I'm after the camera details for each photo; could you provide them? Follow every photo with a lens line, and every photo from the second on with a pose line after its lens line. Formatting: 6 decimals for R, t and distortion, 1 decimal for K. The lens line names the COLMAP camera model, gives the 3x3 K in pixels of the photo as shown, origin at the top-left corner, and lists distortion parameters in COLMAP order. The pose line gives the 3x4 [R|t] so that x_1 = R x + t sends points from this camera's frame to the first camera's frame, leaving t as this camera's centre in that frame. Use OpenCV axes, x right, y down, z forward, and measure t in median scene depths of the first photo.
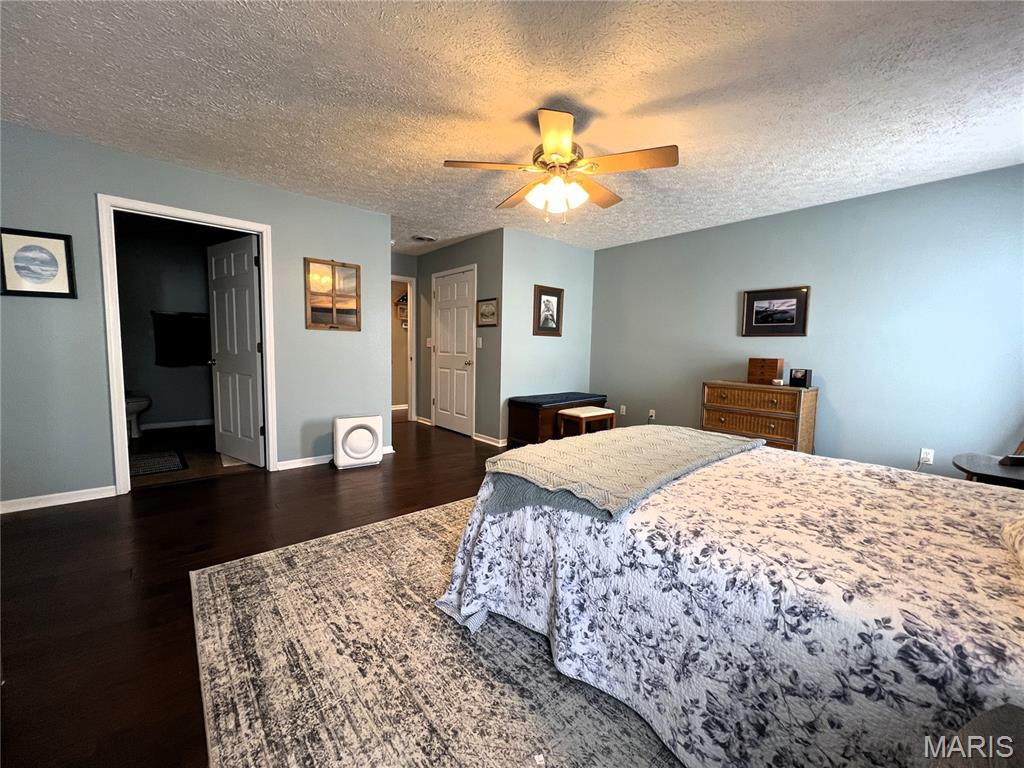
lens RADIAL K [[410.5, 0, 507.8], [0, 410.5, 382.9], [0, 0, 1]] dist [-0.000312, 0.000553]
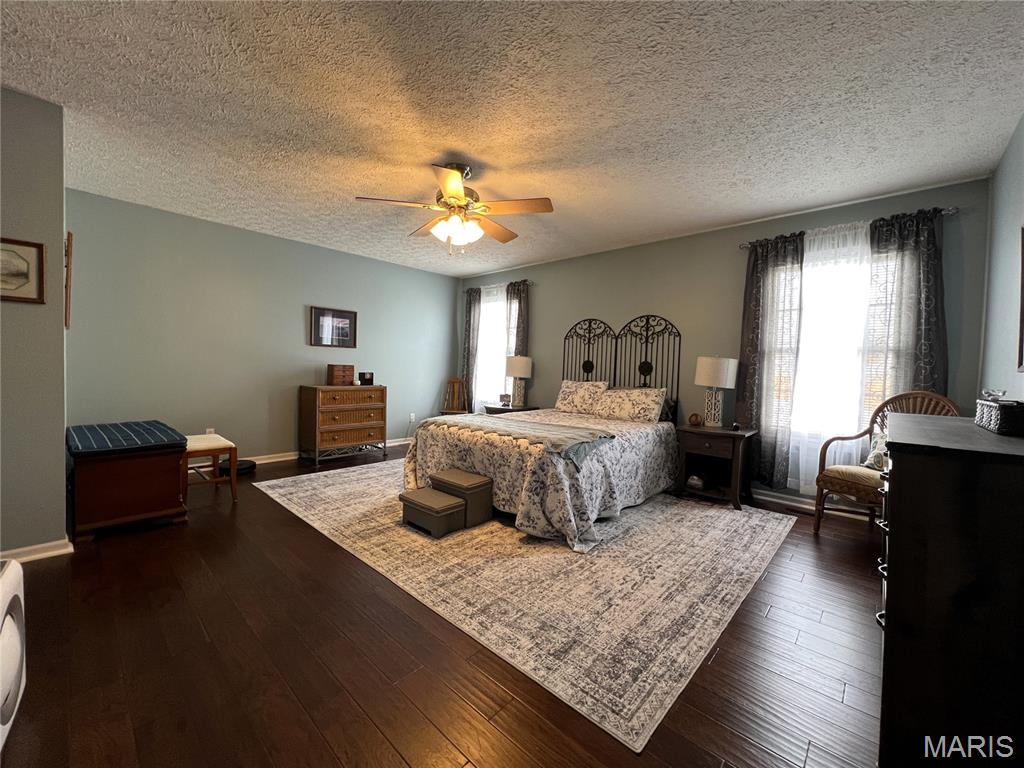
lens RADIAL K [[410.5, 0, 512.7], [0, 410.5, 380.5], [0, 0, 1]] dist [-0.000312, 0.000553]
pose [[-0.126351, -0.054264, 0.990500, -1.414879], [0.055073, 0.996579, 0.061622, -0.124668], [-0.990456, 0.062336, -0.122931, 1.320440]]
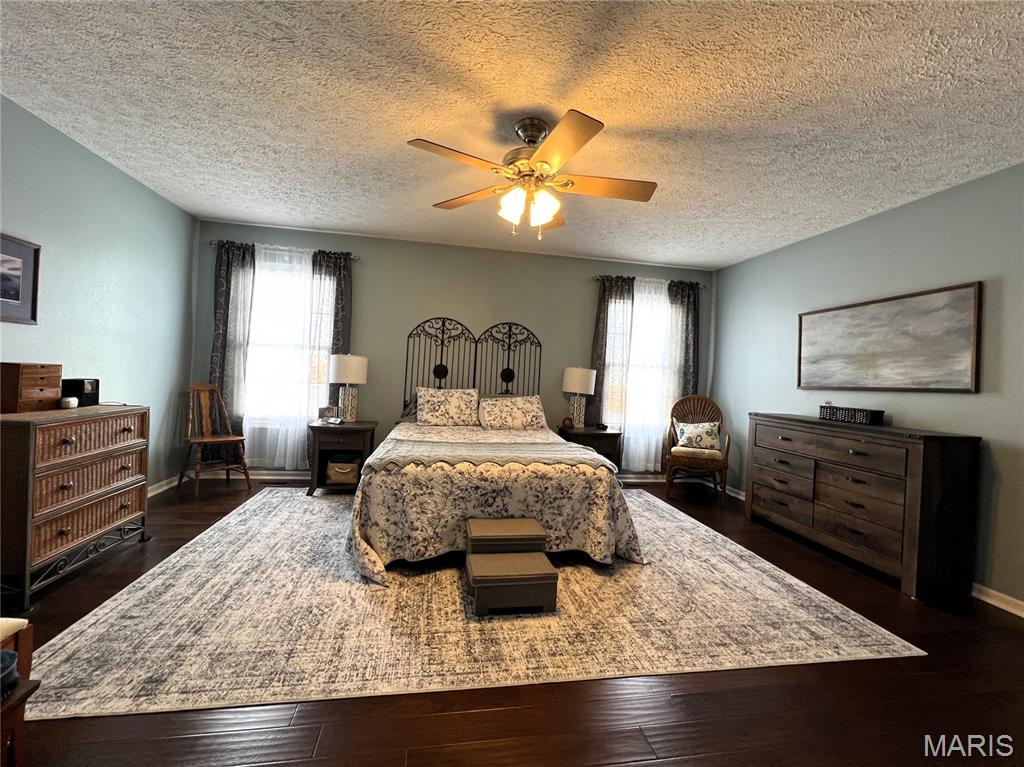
lens RADIAL K [[438.3, 0, 510.6], [0, 438.3, 379.8], [0, 0, 1]] dist [-0.001883, 0.000936]
pose [[-0.862250, -0.069880, 0.501640, -0.461842], [-0.023786, 0.994930, 0.097714, -0.228000], [-0.505925, 0.072322, -0.859540, 2.435760]]
